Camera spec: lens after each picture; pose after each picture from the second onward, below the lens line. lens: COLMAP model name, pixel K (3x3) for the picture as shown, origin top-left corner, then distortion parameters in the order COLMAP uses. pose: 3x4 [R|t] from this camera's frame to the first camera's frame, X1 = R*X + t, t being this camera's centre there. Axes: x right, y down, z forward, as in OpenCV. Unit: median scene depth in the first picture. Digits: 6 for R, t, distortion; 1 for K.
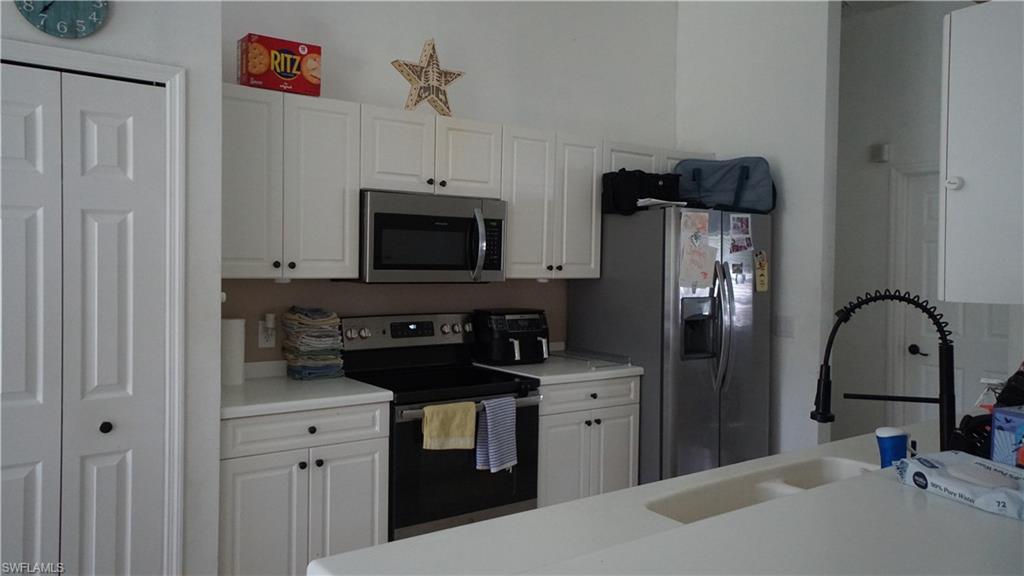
lens RADIAL K [[755.4, 0, 511.1], [0, 755.4, 284.2], [0, 0, 1]] dist [0.026329, 0.005657]
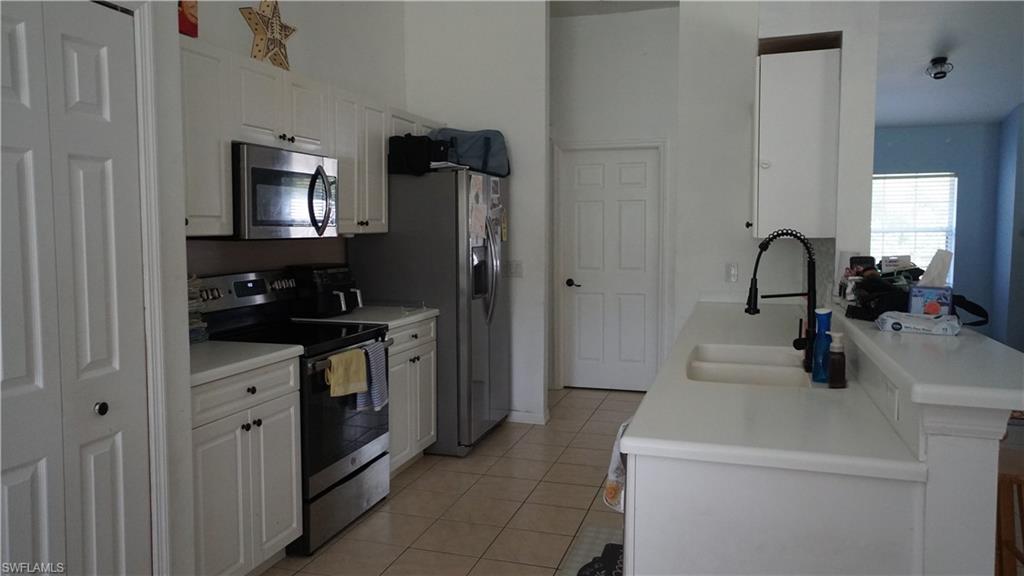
lens RADIAL K [[739.7, 0, 510.0], [0, 739.7, 282.1], [0, 0, 1]] dist [0.028067, 0.005241]
pose [[0.802780, -0.058270, 0.593421, -0.485905], [0.027122, 0.997752, 0.061281, 0.003174], [-0.595658, -0.033101, 0.802556, 0.034251]]
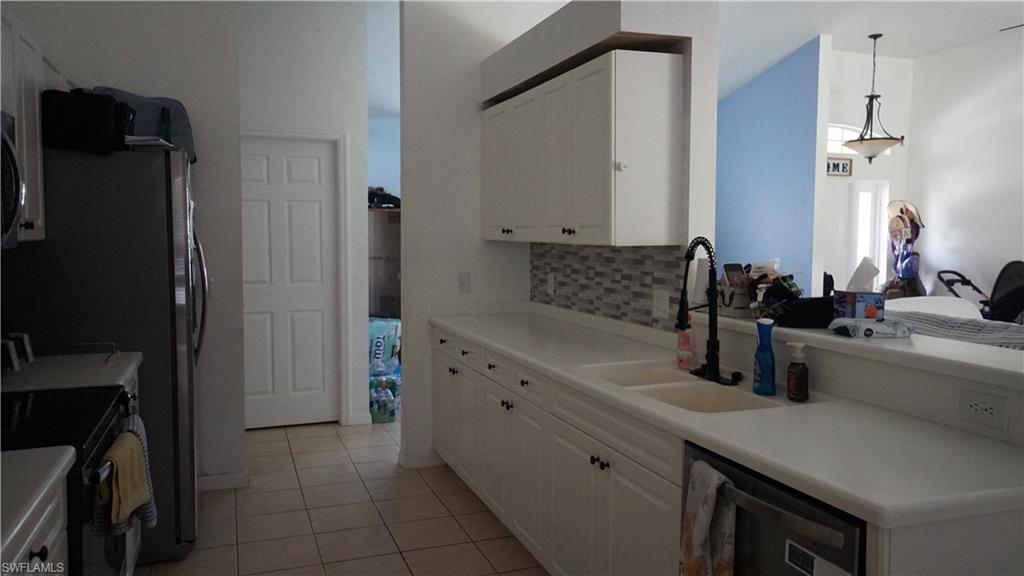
lens RADIAL K [[755.4, 0, 506.9], [0, 755.4, 287.7], [0, 0, 1]] dist [0.026329, 0.005657]
pose [[0.275398, -0.082402, 0.957792, -0.567496], [0.025652, 0.996595, 0.078364, -0.010814], [-0.960988, 0.002988, 0.276574, 0.495324]]
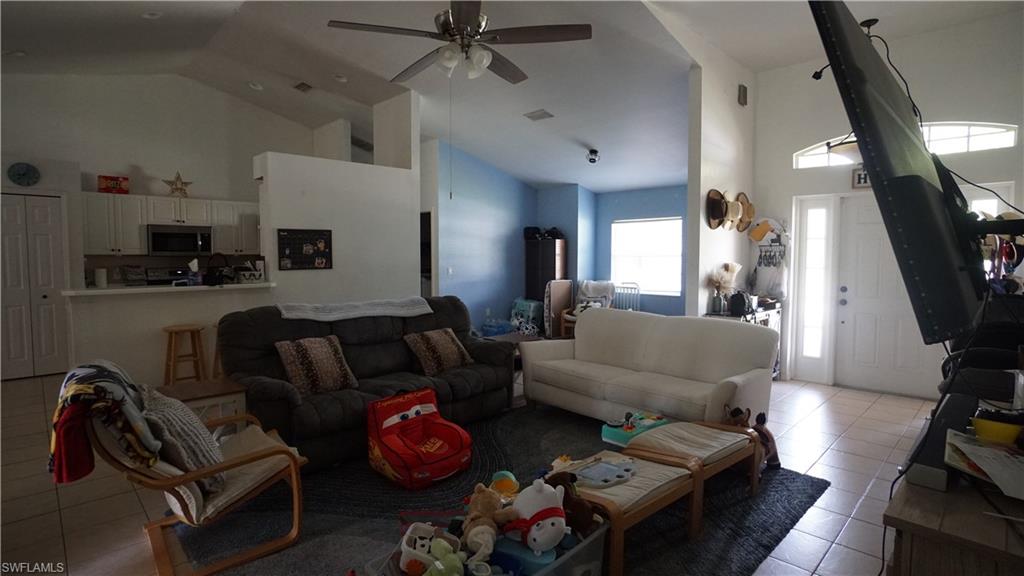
lens RADIAL K [[492.2, 0, 509.0], [0, 492.2, 286.4], [0, 0, 1]] dist [-0.031466, 0.007196]
pose [[0.990914, -0.020958, 0.132855, 0.954434], [0.015895, 0.999111, 0.039056, 0.066011], [-0.133556, -0.036589, 0.990366, -1.087301]]
